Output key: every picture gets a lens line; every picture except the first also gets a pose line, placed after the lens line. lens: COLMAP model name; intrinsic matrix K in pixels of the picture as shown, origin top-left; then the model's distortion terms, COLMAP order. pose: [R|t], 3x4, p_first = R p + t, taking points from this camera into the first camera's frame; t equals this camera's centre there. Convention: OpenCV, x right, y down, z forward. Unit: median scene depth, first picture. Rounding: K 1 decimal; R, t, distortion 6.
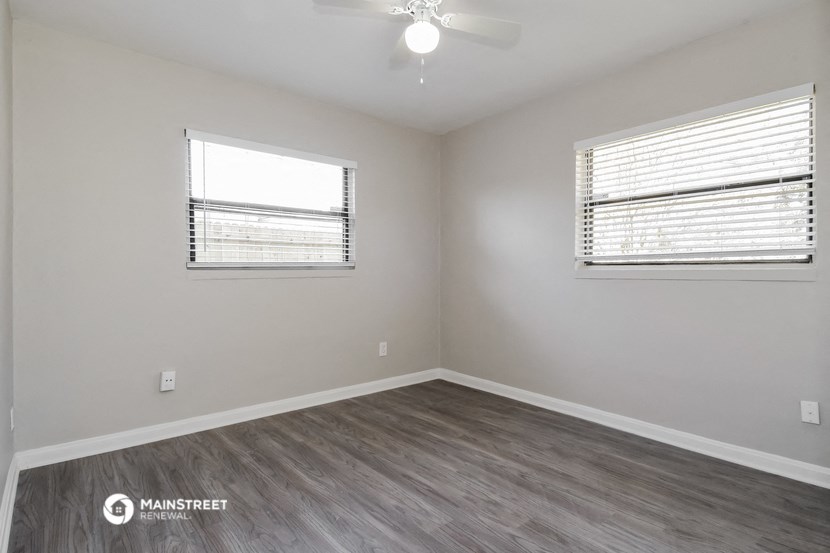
lens RADIAL K [[445.0, 0, 414.3], [0, 445.0, 271.7], [0, 0, 1]] dist [0.070429, -0.054594]
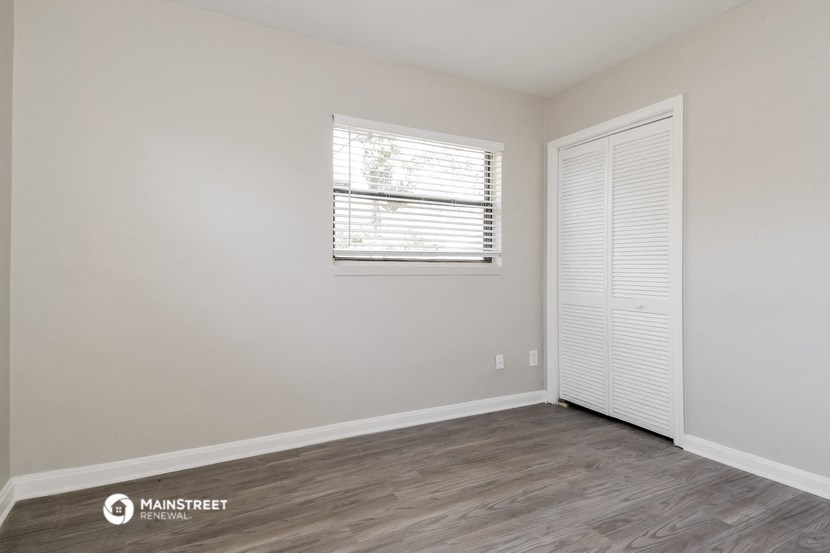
lens RADIAL K [[445.0, 0, 414.3], [0, 445.0, 271.7], [0, 0, 1]] dist [0.070429, -0.054594]
pose [[0.181698, -0.005595, 0.983338, -0.574722], [-0.004693, 0.999967, 0.006557, 0.001889], [-0.983343, -0.005806, 0.181666, 0.917777]]
